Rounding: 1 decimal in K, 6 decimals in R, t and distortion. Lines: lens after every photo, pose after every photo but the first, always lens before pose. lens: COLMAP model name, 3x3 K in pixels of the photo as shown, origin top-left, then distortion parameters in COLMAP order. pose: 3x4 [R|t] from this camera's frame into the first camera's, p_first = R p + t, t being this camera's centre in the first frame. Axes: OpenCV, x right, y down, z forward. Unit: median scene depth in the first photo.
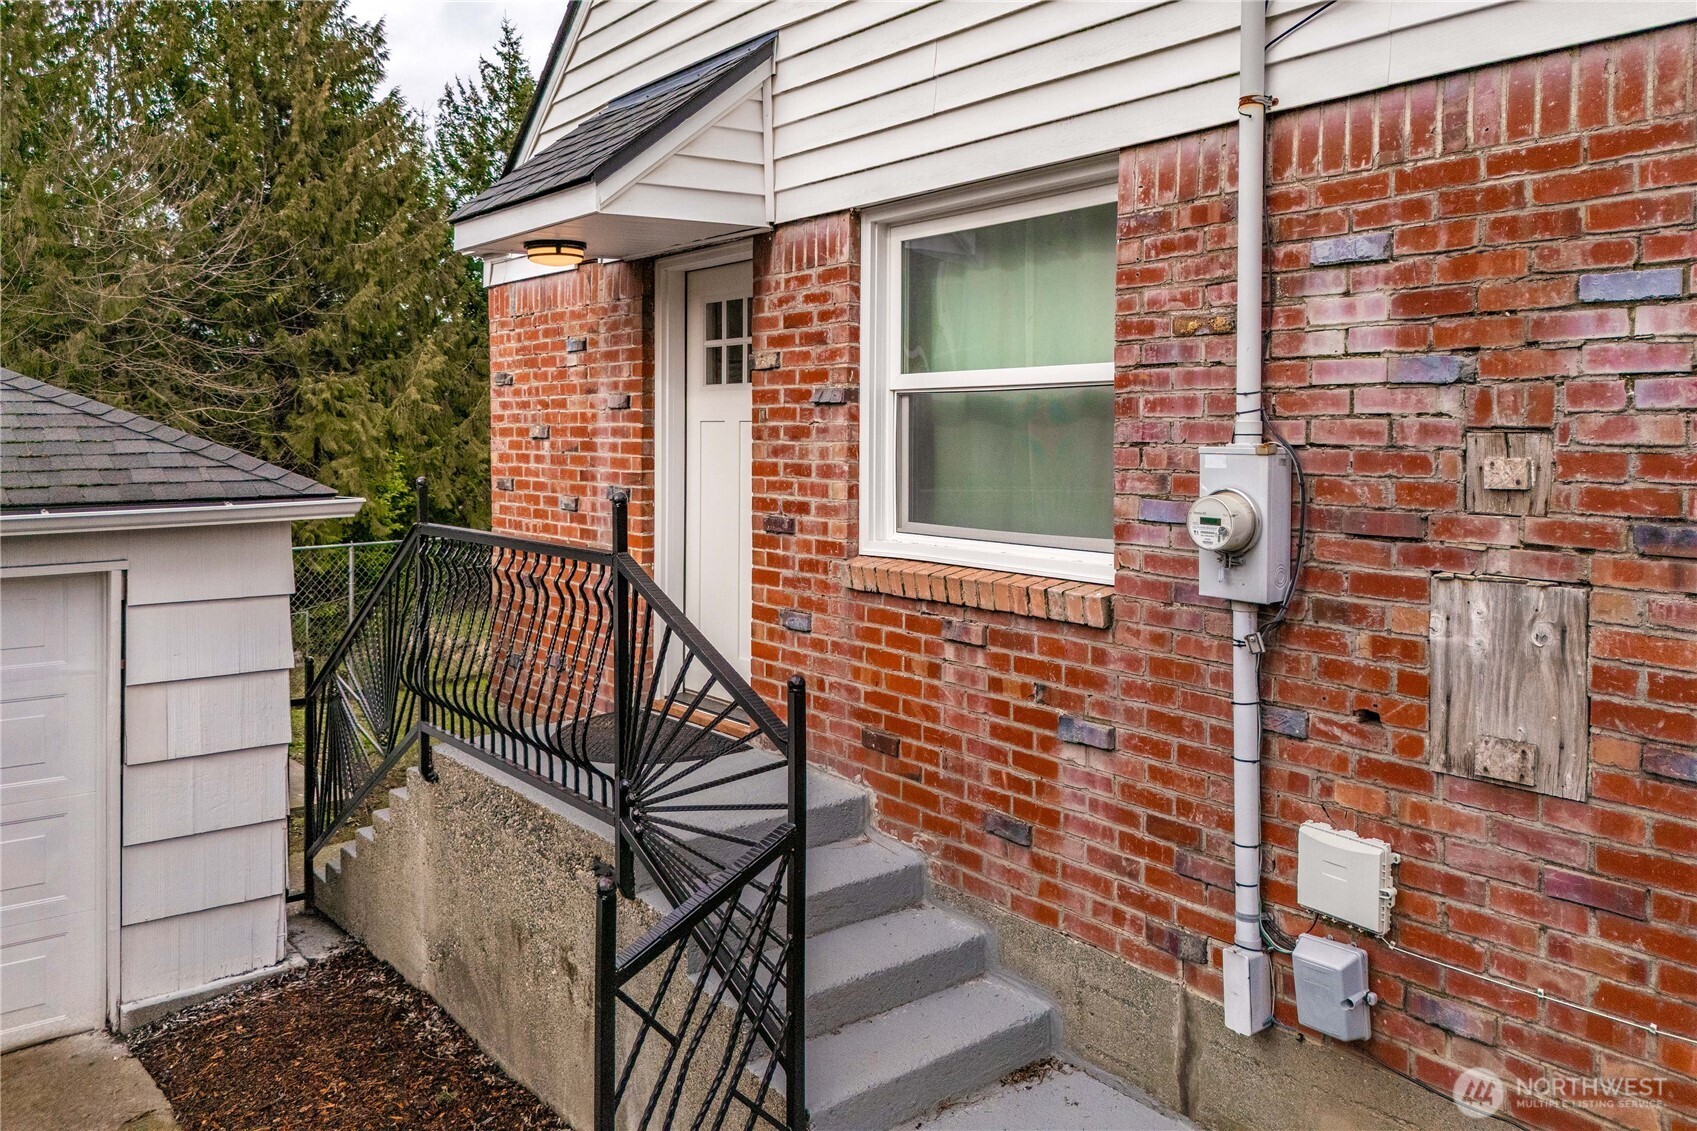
lens RADIAL K [[1264.8, 0, 877.4], [0, 1264.8, 468.2], [0, 0, 1]] dist [0.064810, -0.062528]
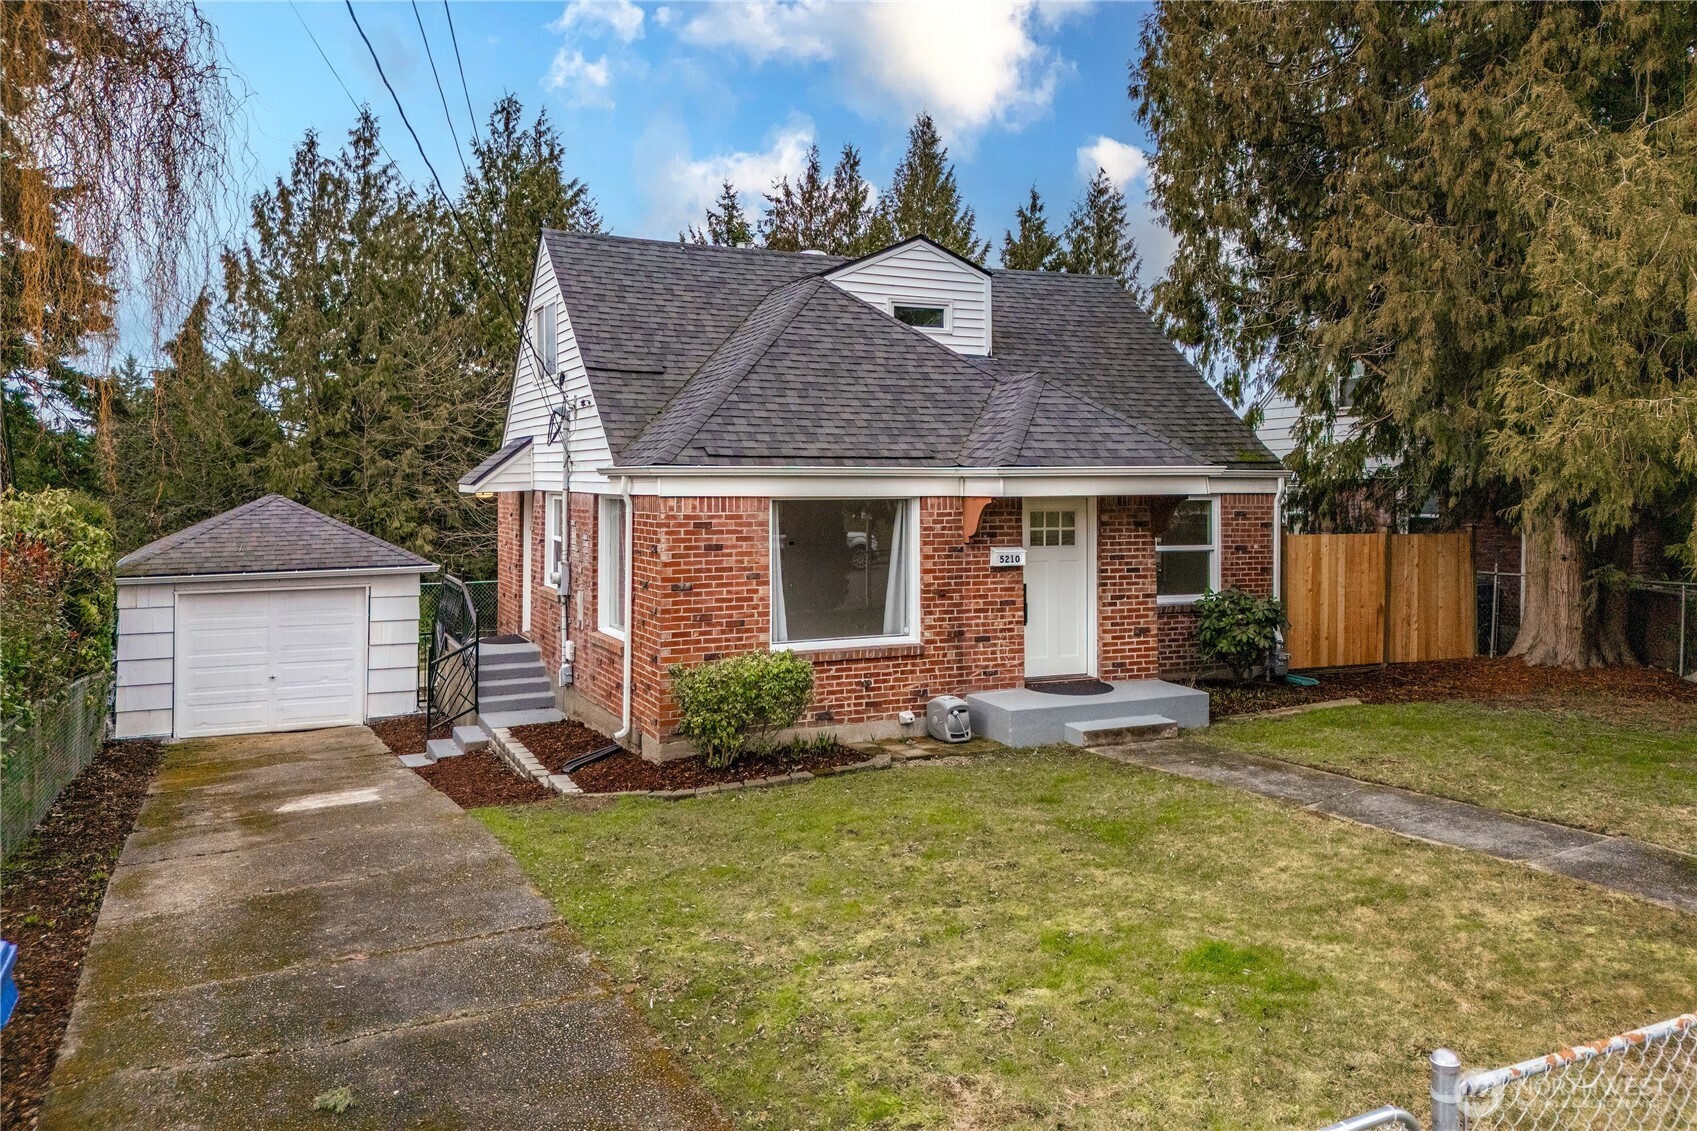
lens RADIAL K [[1264.8, 0, 876.7], [0, 1264.8, 473.4], [0, 0, 1]] dist [0.064810, -0.062528]
pose [[0.973285, -0.000075, -0.229600, 1.194016], [-0.007857, 0.999403, -0.033635, -0.093127], [0.229466, 0.034540, 0.972704, -1.589437]]
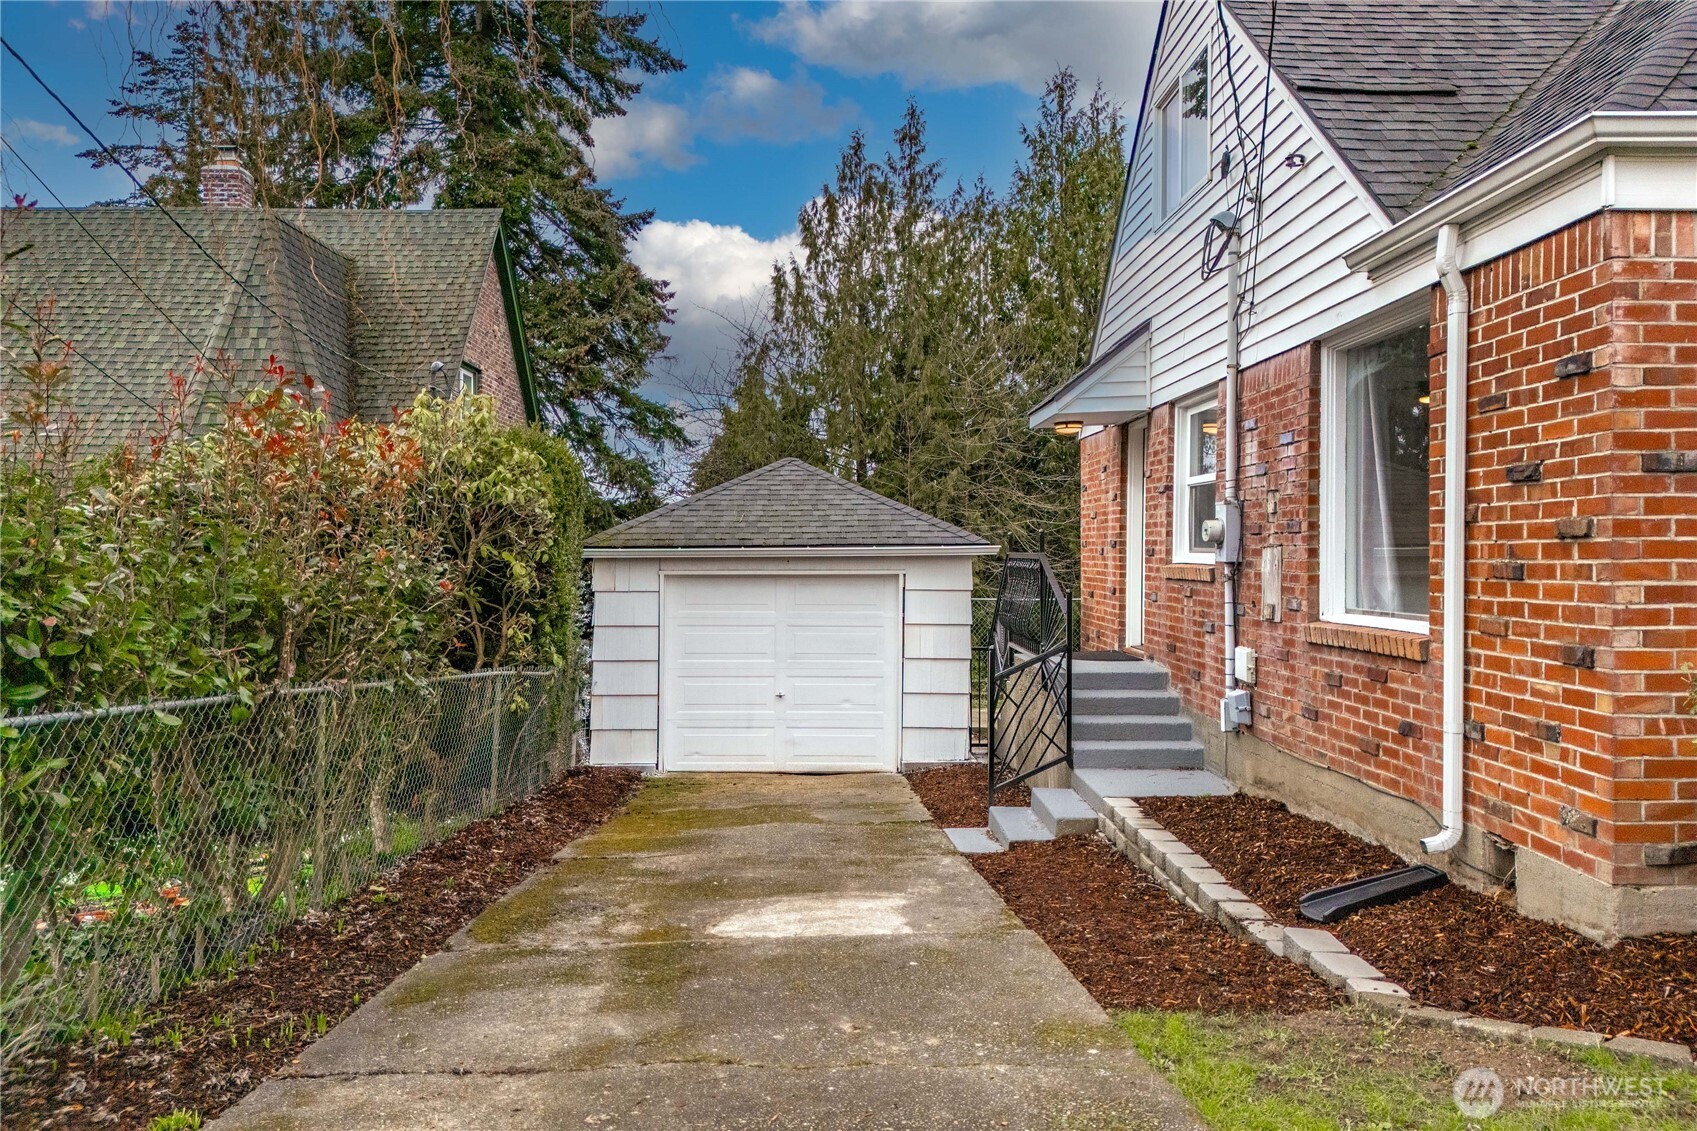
lens RADIAL K [[1264.8, 0, 813.2], [0, 1264.8, 568.9], [0, 0, 1]] dist [0.064810, -0.062528]
pose [[0.768915, 0.008411, -0.639296, 0.610320], [-0.017764, 0.999808, -0.008211, 0.073297], [0.639104, 0.017670, 0.768917, -0.708102]]
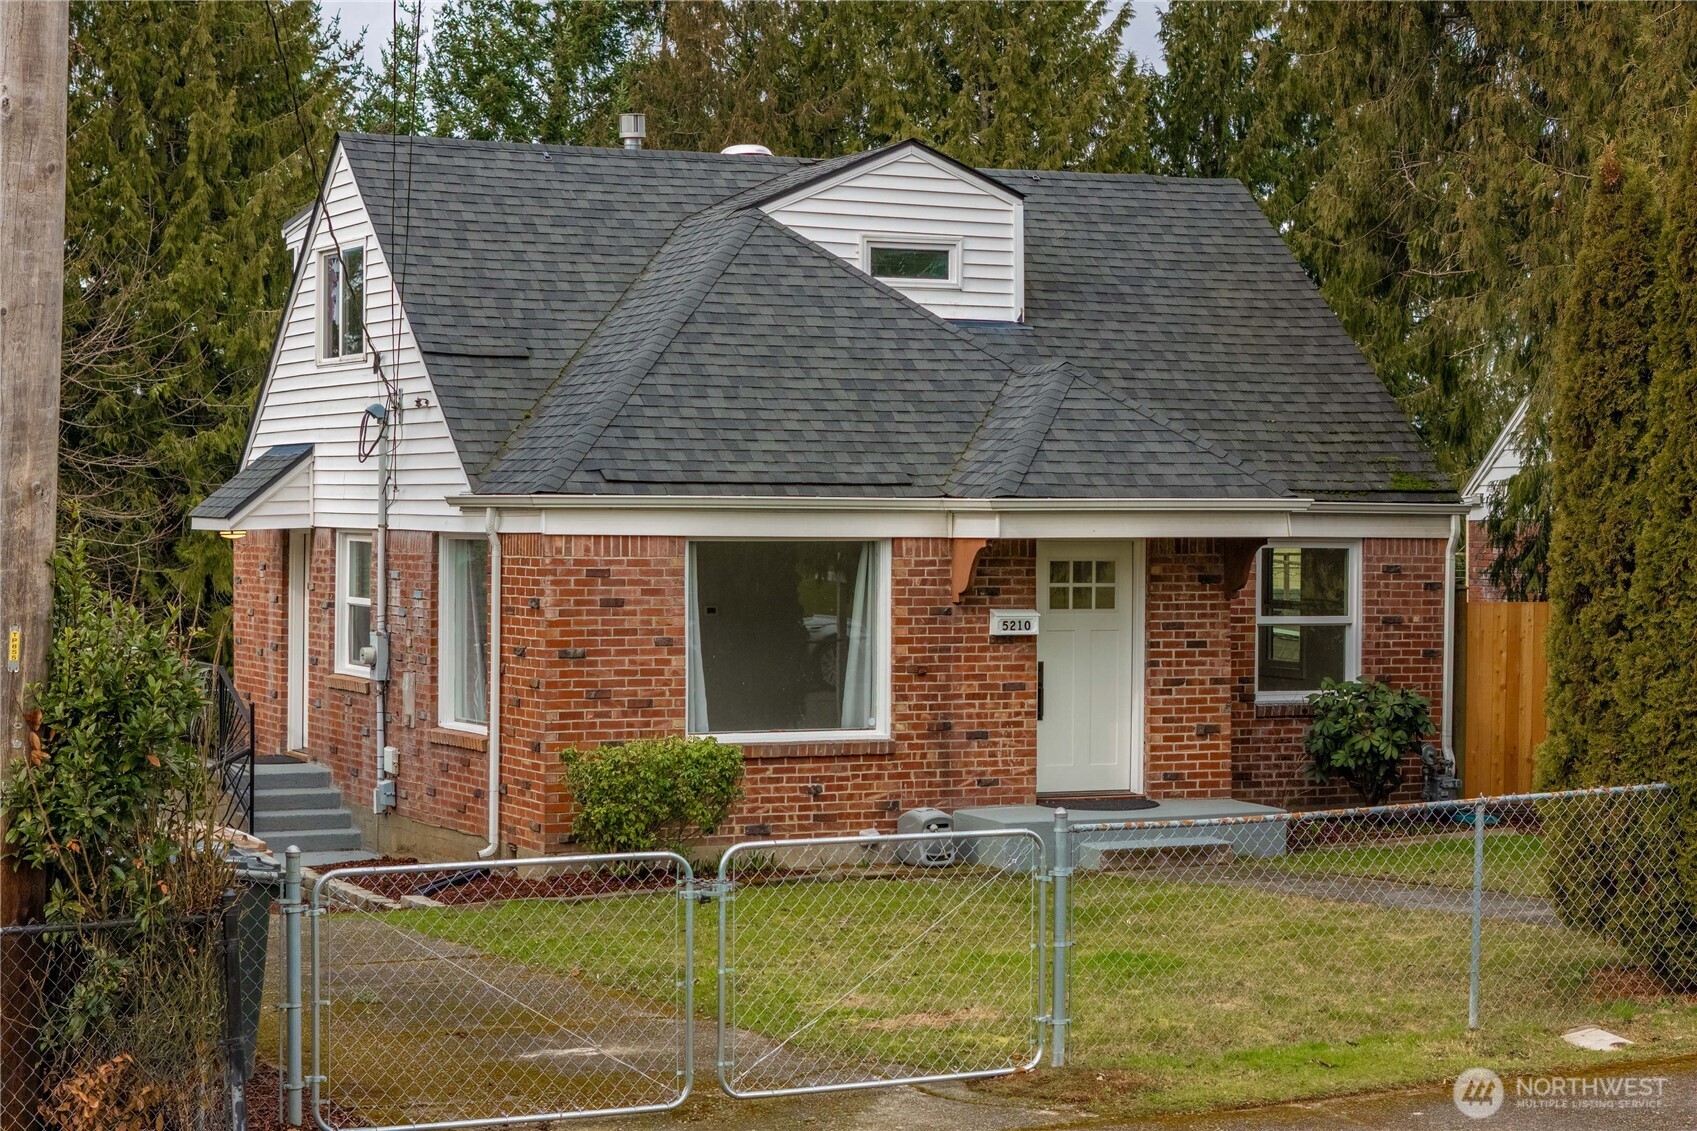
lens RADIAL K [[3398.0, 0, 846.1], [0, 3398.0, 577.2], [0, 0, 1]] dist [-0.111912, 0.000000]
pose [[0.967865, 0.011317, -0.251215, 1.710698], [-0.014085, 0.999858, -0.009224, -0.044542], [0.251075, 0.012466, 0.967887, -3.343755]]
